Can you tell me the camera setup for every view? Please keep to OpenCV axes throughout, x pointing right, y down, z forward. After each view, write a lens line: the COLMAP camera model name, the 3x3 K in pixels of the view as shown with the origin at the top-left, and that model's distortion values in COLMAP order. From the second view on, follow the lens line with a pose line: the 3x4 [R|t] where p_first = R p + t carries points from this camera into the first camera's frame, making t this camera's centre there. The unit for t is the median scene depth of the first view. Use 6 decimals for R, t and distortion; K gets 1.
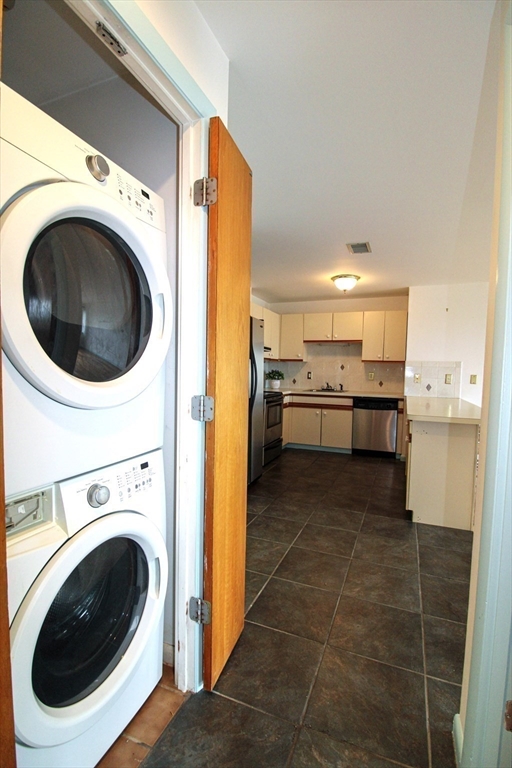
lens RADIAL K [[358.0, 0, 256.9], [0, 358.0, 389.6], [0, 0, 1]] dist [-0.000560, -0.014321]
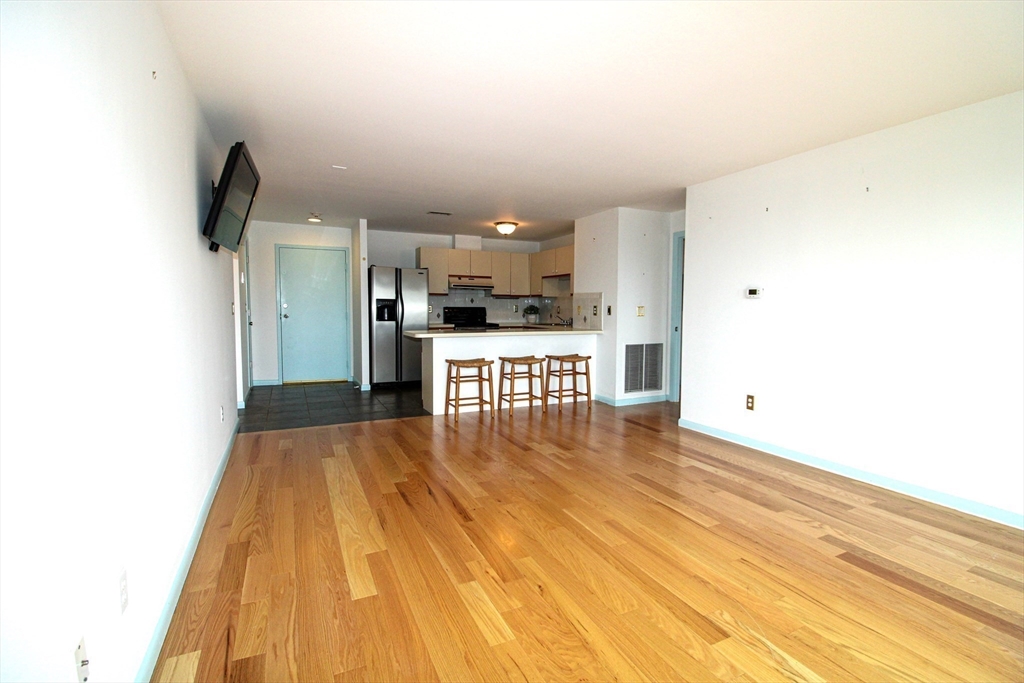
lens RADIAL K [[474.8, 0, 519.6], [0, 474.8, 334.1], [0, 0, 1]] dist [0.000367, -0.013842]
pose [[0.747207, 0.022187, -0.664220, 1.153498], [-0.027452, 0.999620, 0.002508, 0.034696], [0.664024, 0.016361, 0.747533, -0.098972]]
